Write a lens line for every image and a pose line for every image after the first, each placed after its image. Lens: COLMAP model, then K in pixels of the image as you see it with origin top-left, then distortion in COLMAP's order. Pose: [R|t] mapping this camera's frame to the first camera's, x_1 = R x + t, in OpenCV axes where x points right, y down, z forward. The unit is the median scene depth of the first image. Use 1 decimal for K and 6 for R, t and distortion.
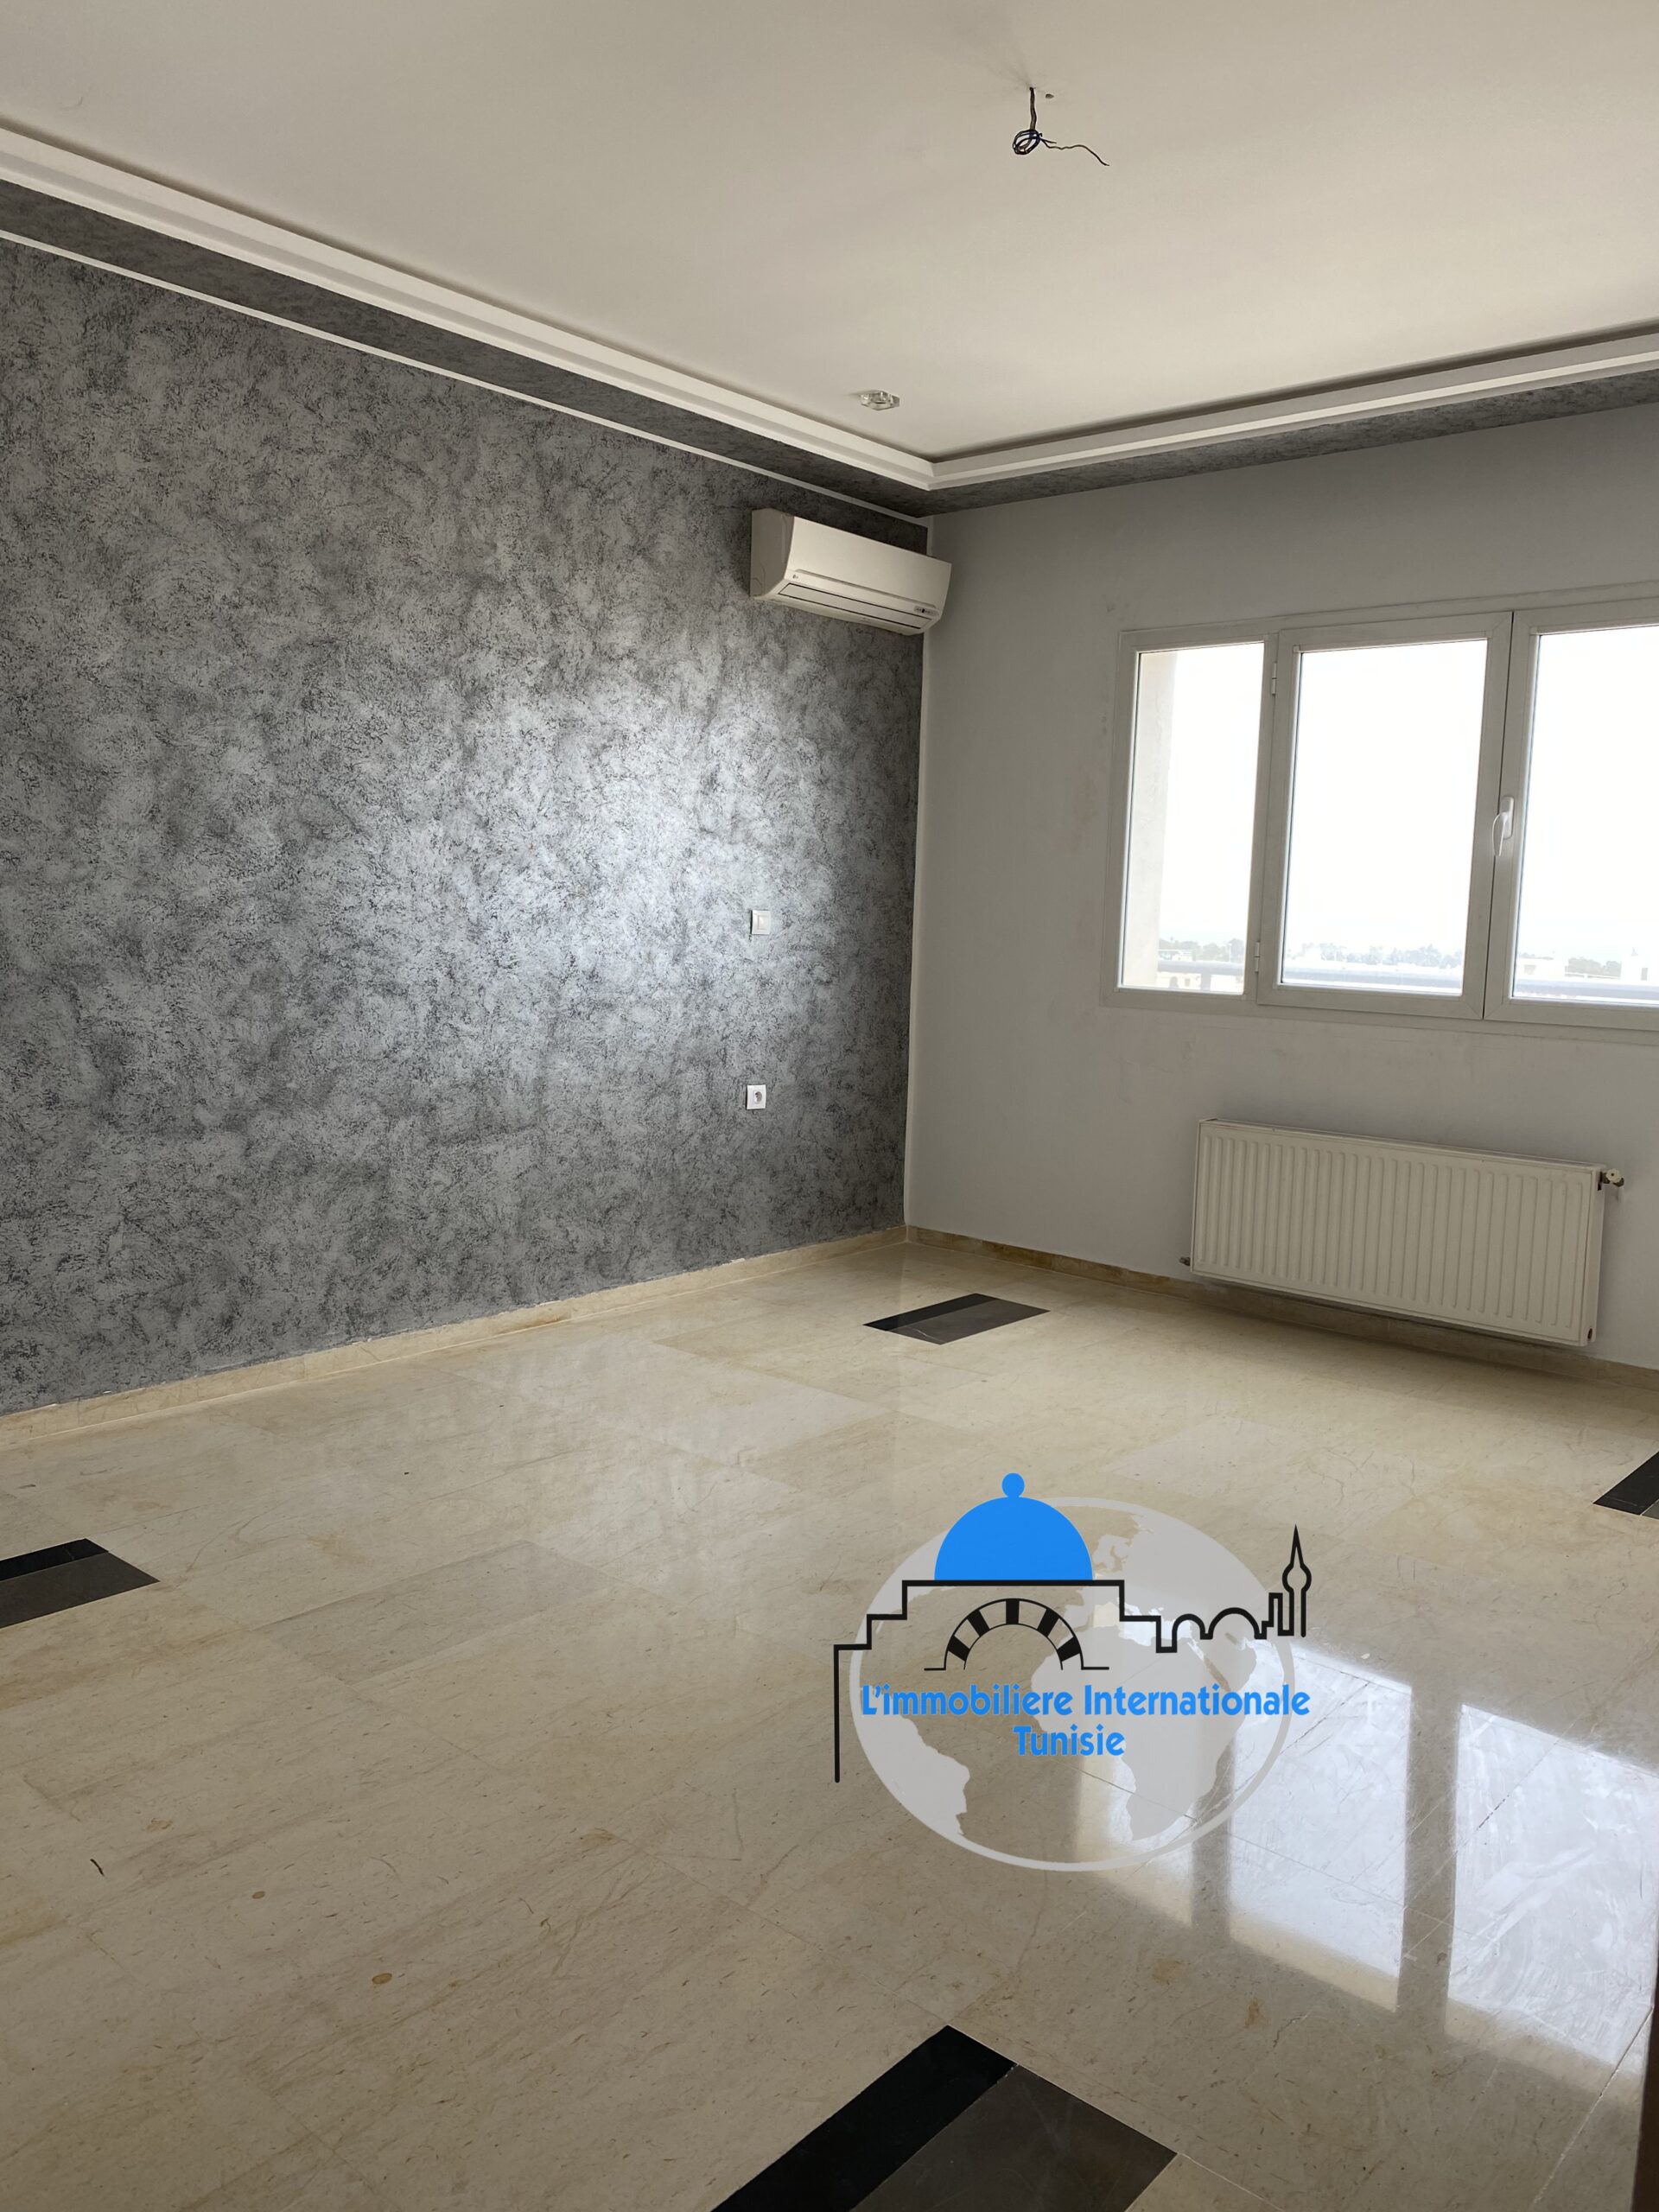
lens RADIAL K [[1698.7, 0, 847.9], [0, 1698.7, 1078.9], [0, 0, 1]] dist [0.035177, -0.031221]
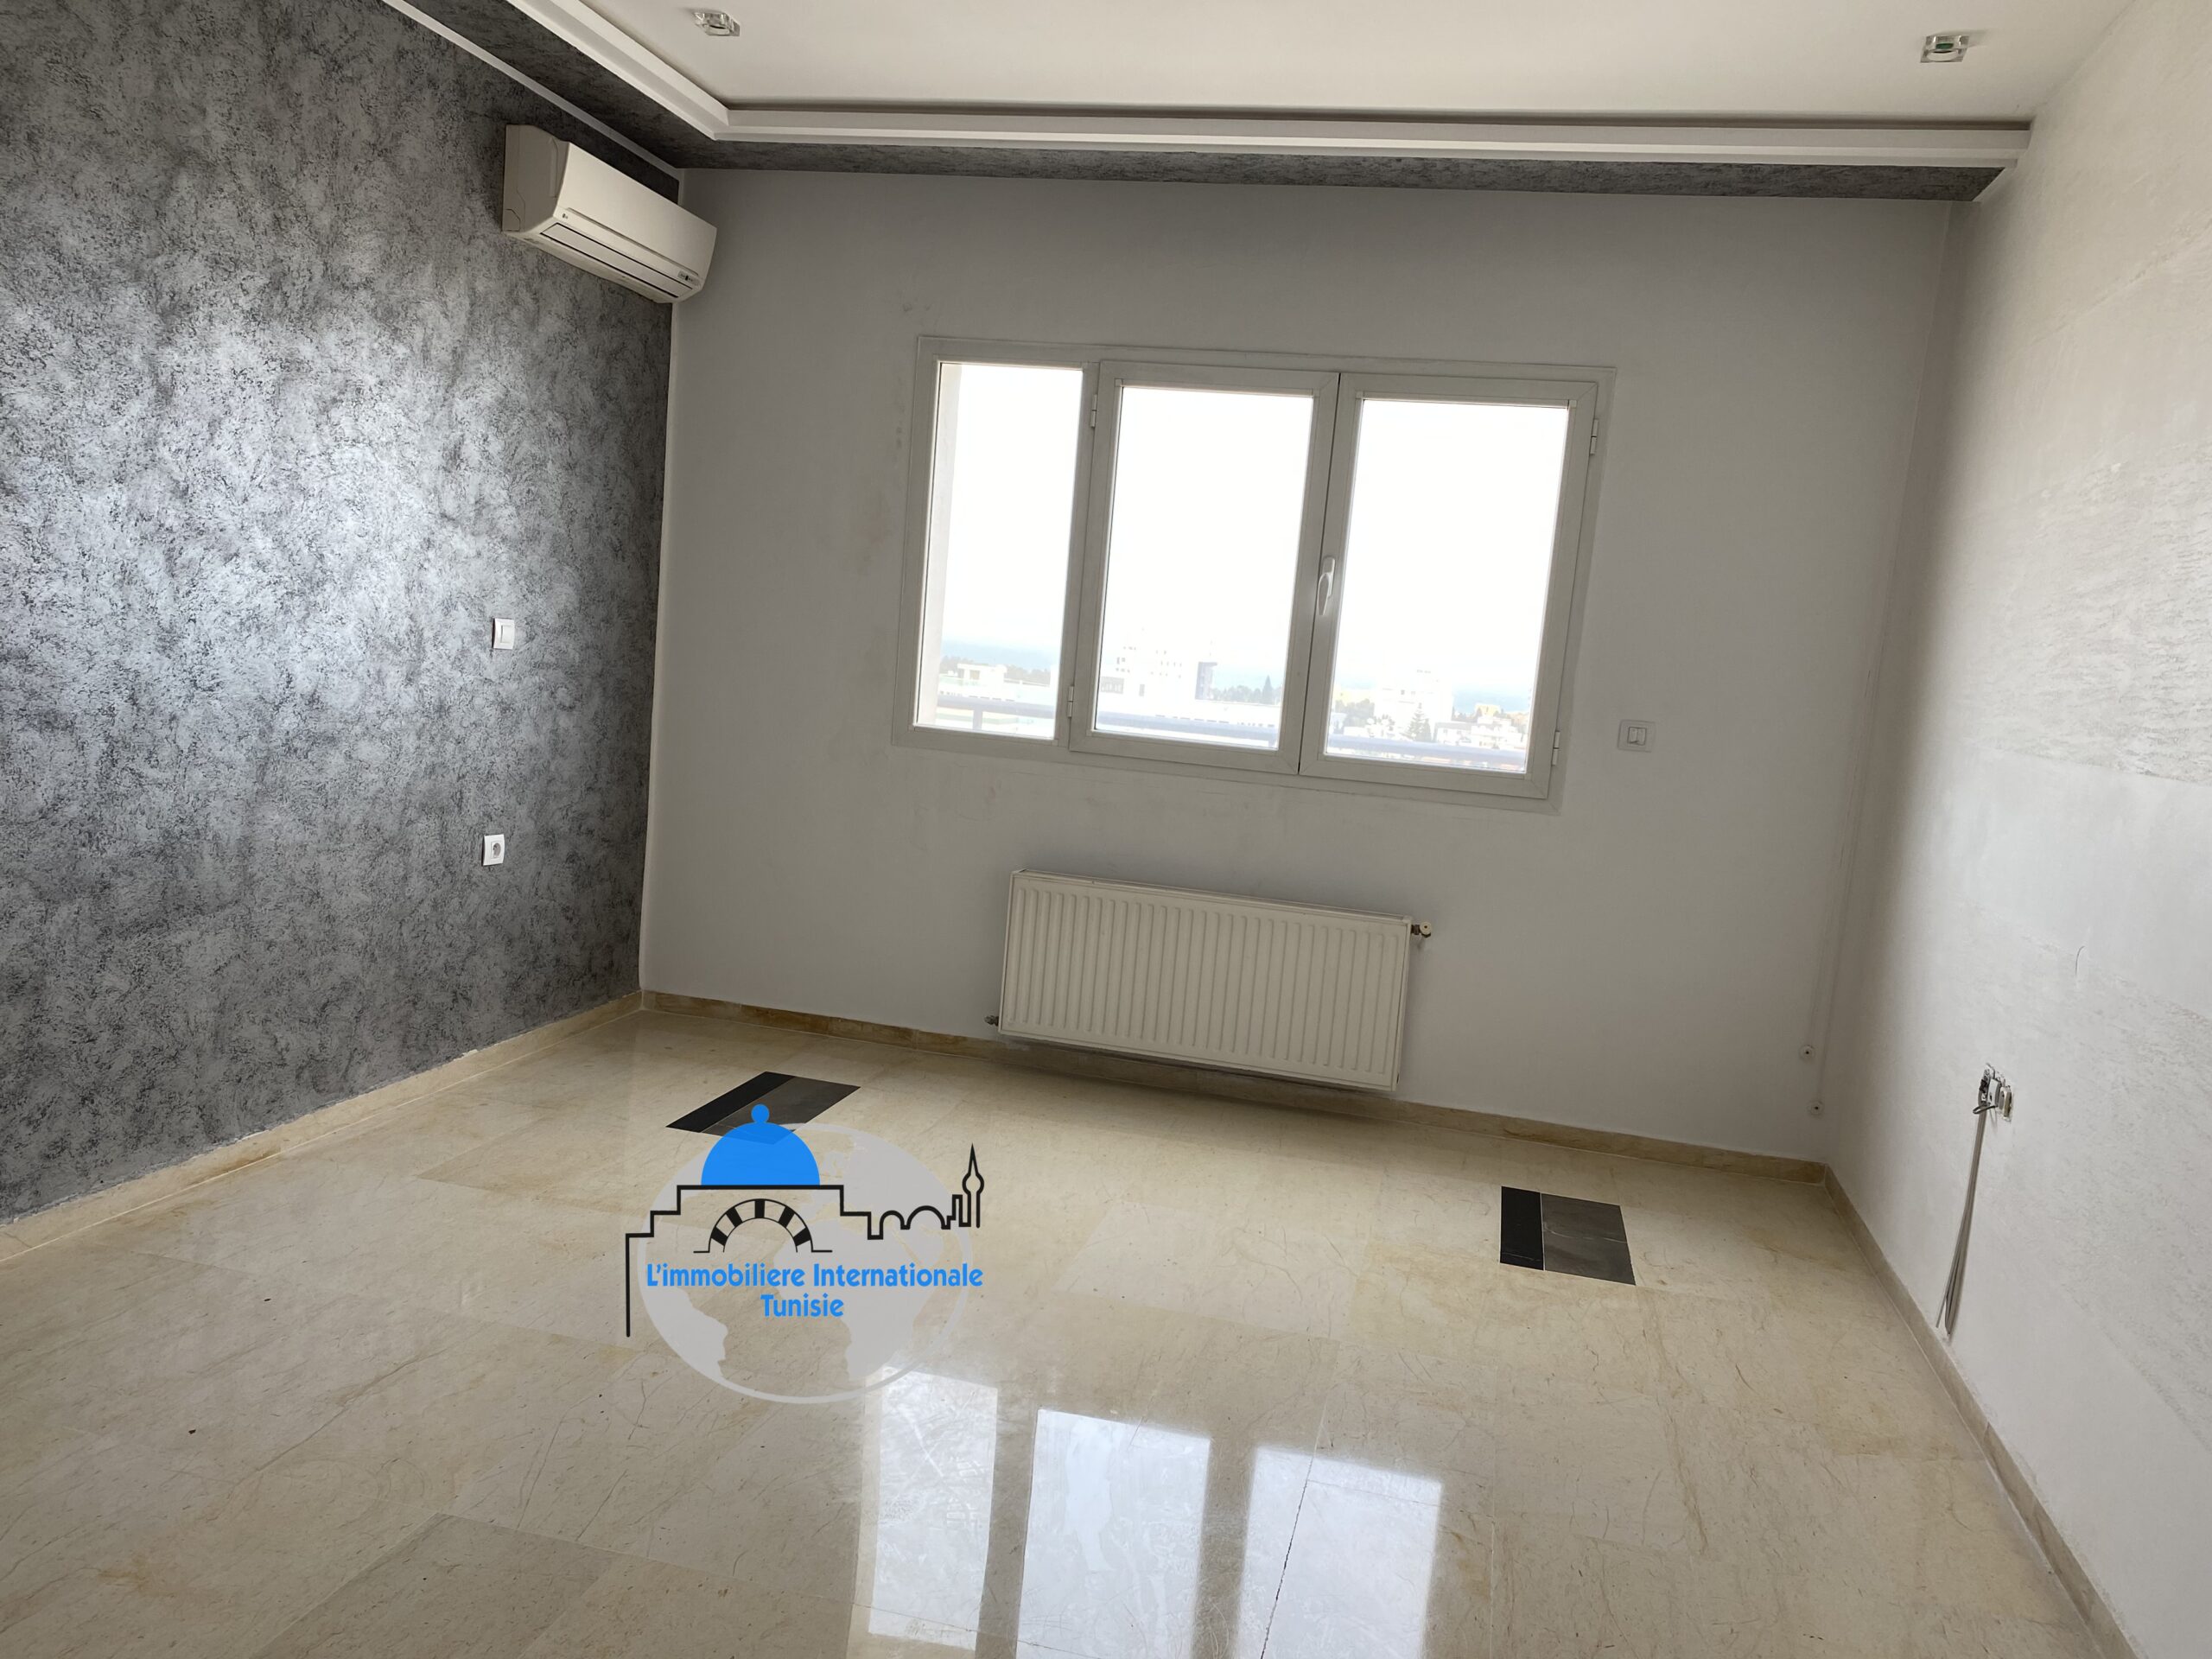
lens RADIAL K [[1698.7, 0, 1072.6], [0, 1698.7, 791.7], [0, 0, 1]] dist [0.035177, -0.031221]
pose [[0.879433, 0.002390, 0.476016, -0.213559], [-0.012415, 0.999762, 0.017918, -0.037553], [-0.475861, -0.021668, 0.879254, 0.163580]]
